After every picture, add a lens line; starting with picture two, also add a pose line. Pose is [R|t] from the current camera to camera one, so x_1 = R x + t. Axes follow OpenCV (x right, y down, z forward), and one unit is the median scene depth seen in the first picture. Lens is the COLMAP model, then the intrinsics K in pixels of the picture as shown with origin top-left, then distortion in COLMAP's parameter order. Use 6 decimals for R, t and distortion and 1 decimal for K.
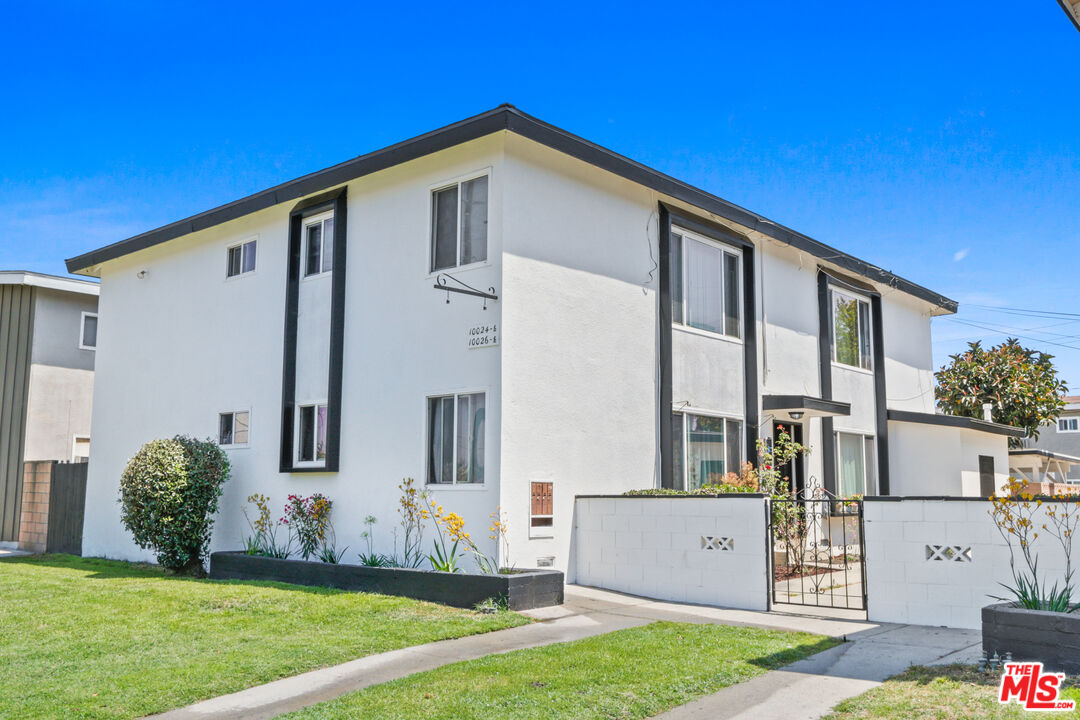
lens RADIAL K [[976.7, 0, 538.4], [0, 976.7, 360.1], [0, 0, 1]] dist [-0.008709, 0.003343]
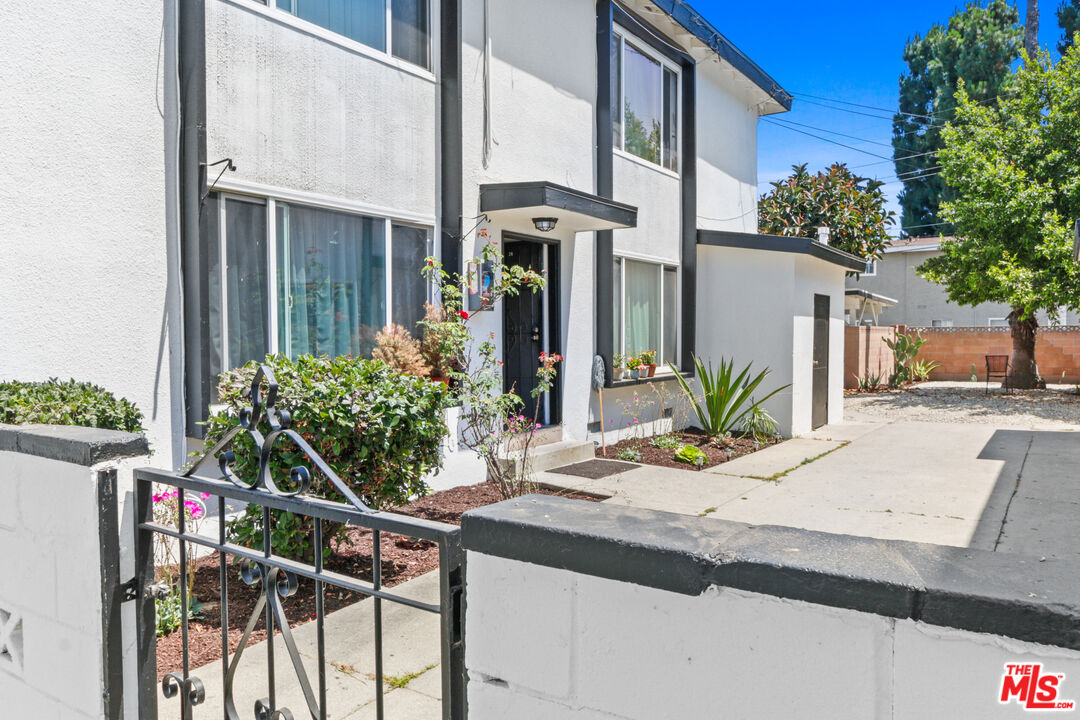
lens RADIAL K [[803.4, 0, 537.0], [0, 803.4, 359.4], [0, 0, 1]] dist [0.001440, 0.002124]
pose [[0.990137, -0.016263, 0.139156, 0.161835], [-0.007447, 0.985727, 0.168188, 0.047015], [-0.139905, -0.167565, 0.975883, 0.436350]]
